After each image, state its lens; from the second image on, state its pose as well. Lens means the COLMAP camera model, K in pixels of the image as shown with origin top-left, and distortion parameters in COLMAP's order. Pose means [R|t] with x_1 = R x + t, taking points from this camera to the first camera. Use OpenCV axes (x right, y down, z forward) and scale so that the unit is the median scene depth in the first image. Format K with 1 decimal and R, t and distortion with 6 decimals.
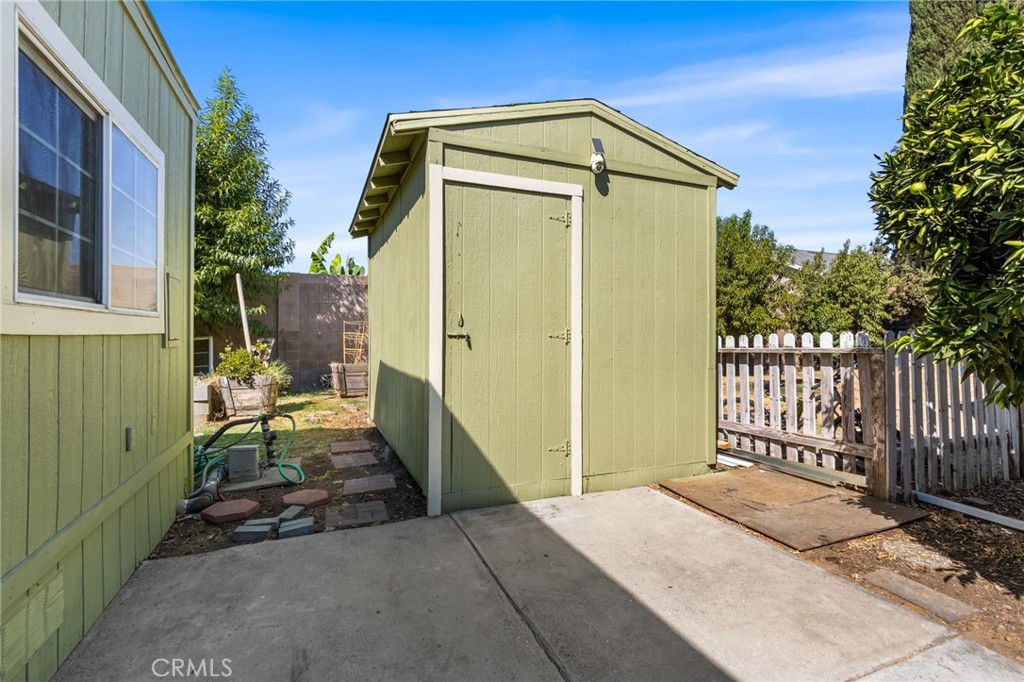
lens RADIAL K [[472.2, 0, 513.4], [0, 472.2, 361.1], [0, 0, 1]] dist [0.000121, -0.000224]
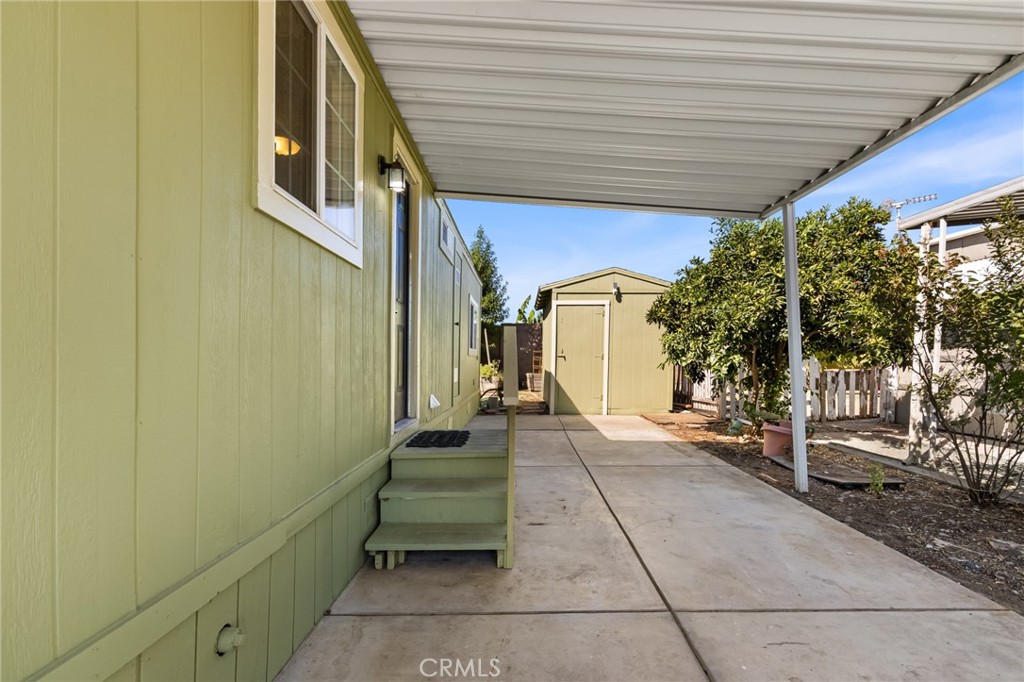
lens RADIAL K [[477.1, 0, 512.0], [0, 477.1, 341.0], [0, 0, 1]] dist [-0.000265, -0.001004]
pose [[0.913889, -0.021971, -0.405368, 0.707246], [-0.016995, 0.995589, -0.092275, 0.114247], [0.405607, 0.091218, 0.909484, -1.609146]]
